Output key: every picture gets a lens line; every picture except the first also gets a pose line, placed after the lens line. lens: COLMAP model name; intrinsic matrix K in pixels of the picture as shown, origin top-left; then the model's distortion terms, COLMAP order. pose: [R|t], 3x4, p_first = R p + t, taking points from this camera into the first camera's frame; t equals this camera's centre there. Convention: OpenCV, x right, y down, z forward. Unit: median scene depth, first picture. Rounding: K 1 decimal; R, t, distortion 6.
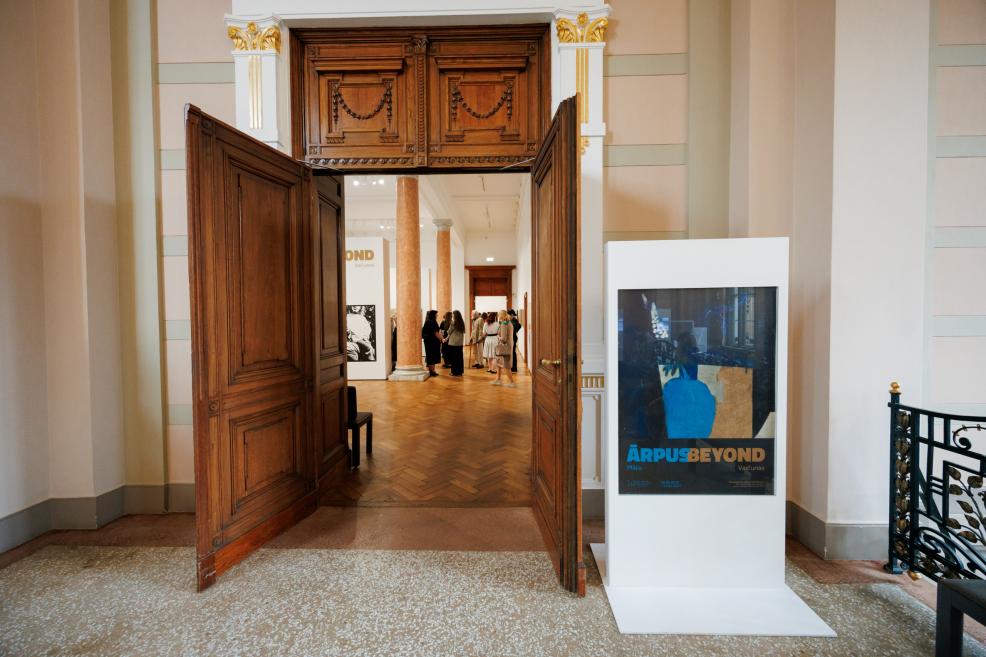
lens RADIAL K [[424.7, 0, 493.0], [0, 424.7, 328.5], [0, 0, 1]] dist [-0.009372, -0.000098]
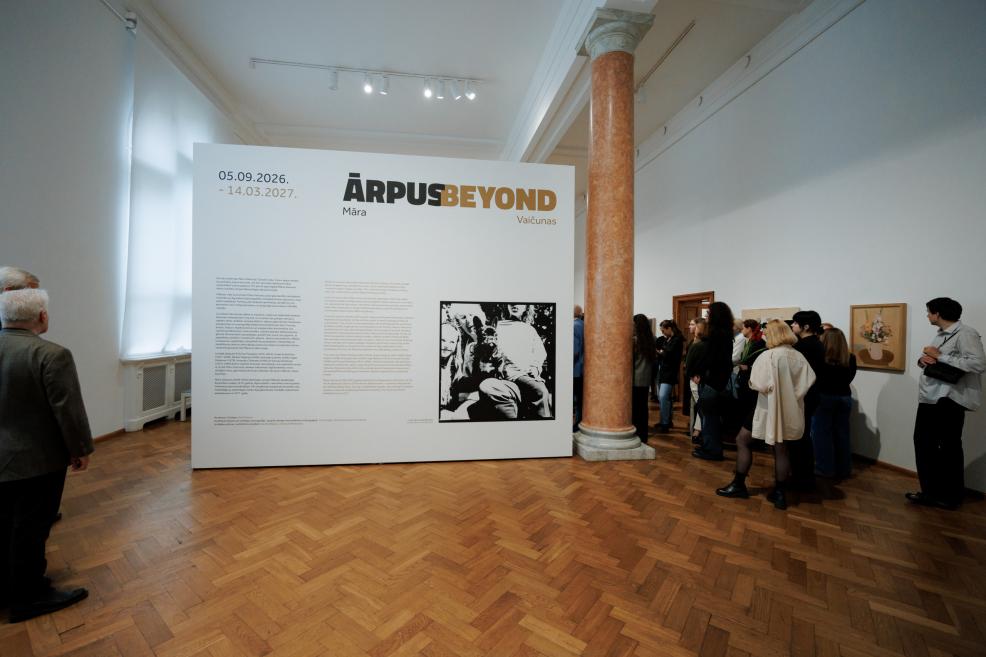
lens RADIAL K [[424.7, 0, 493.0], [0, 424.7, 328.5], [0, 0, 1]] dist [-0.009372, -0.000098]
pose [[0.982683, 0.022486, 0.183923, -0.436041], [-0.019307, 0.999632, -0.019057, -0.016076], [-0.184284, 0.015176, 0.982756, 0.533734]]
